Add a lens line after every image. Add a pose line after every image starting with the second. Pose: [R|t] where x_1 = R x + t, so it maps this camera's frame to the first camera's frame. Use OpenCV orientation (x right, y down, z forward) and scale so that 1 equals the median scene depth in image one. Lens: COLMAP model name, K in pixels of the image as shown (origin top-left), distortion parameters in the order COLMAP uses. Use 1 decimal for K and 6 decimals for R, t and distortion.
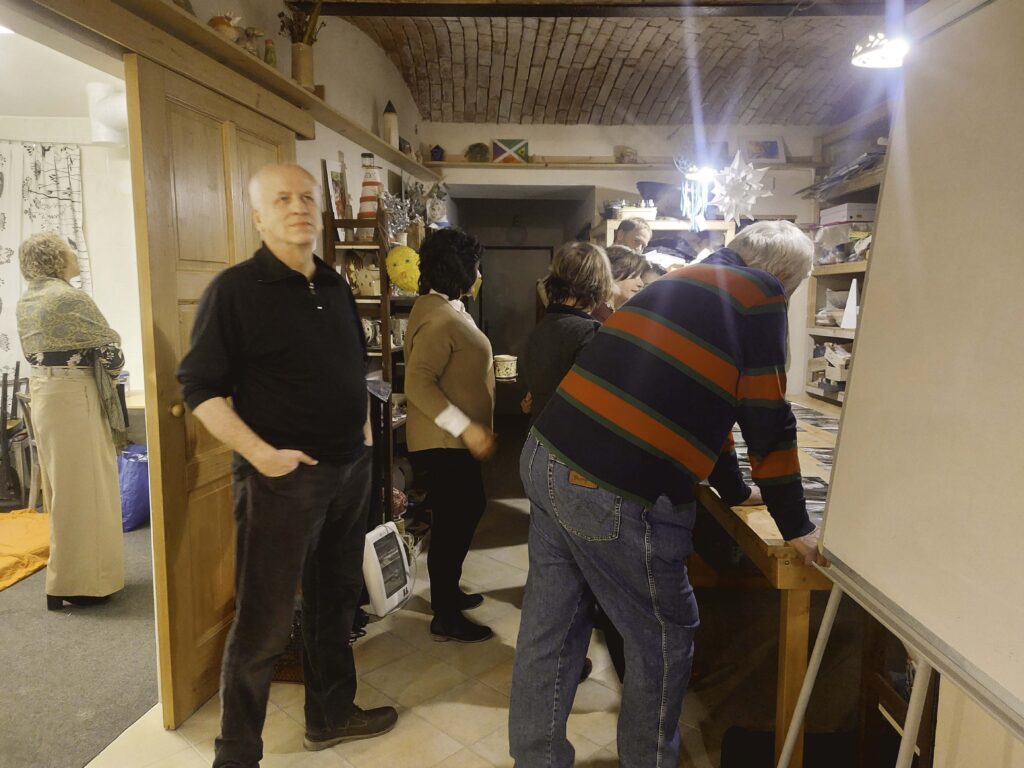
lens RADIAL K [[712.8, 0, 512.5], [0, 712.8, 378.5], [0, 0, 1]] dist [0.079425, -0.079626]
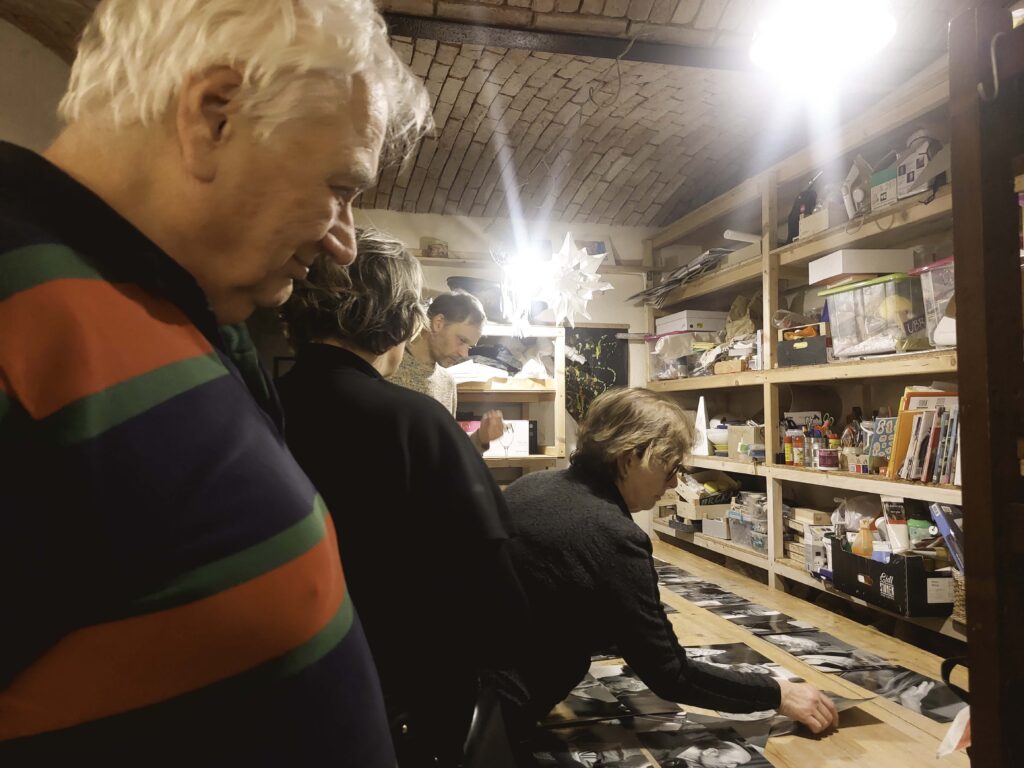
lens RADIAL K [[712.8, 0, 512.5], [0, 712.8, 378.5], [0, 0, 1]] dist [0.079425, -0.079626]
pose [[0.972835, 0.004844, 0.231447, 0.061159], [0.032247, 0.987198, -0.156206, -0.033830], [-0.229241, 0.159426, 0.960225, 0.235485]]
